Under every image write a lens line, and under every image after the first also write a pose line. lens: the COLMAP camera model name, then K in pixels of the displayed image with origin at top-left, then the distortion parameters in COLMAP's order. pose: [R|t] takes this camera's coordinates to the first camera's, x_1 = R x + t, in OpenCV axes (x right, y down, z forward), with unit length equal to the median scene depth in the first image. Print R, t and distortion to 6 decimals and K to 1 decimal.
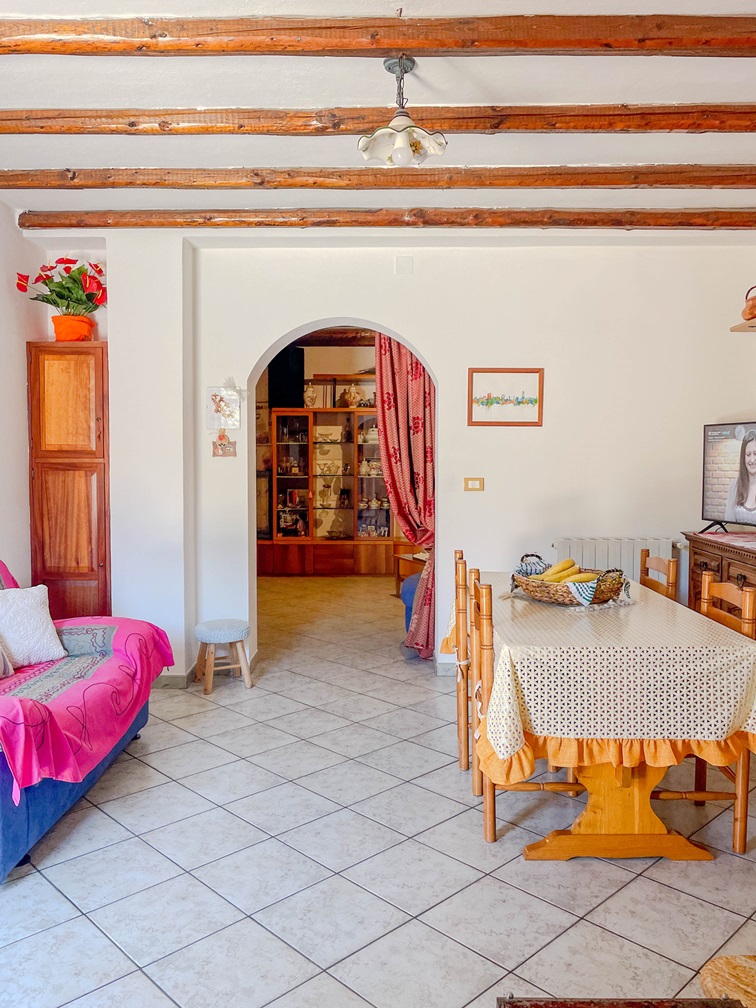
lens RADIAL K [[790.1, 0, 378.0], [0, 790.1, 504.0], [0, 0, 1]] dist [-0.006436, -0.002278]
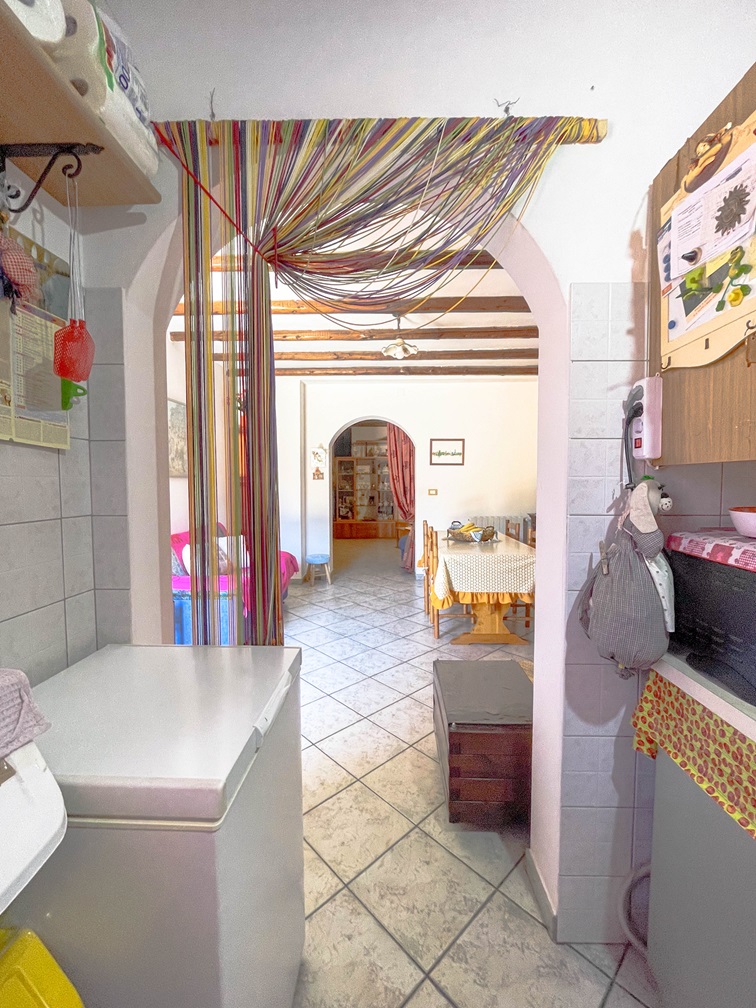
lens RADIAL K [[410.2, 0, 378.0], [0, 410.2, 504.0], [0, 0, 1]] dist [-0.003045, -0.000246]
pose [[0.999765, -0.000932, -0.021673, -0.005270], [0.000830, 0.999988, -0.004730, 0.014024], [0.021677, 0.004711, 0.999754, -0.142825]]
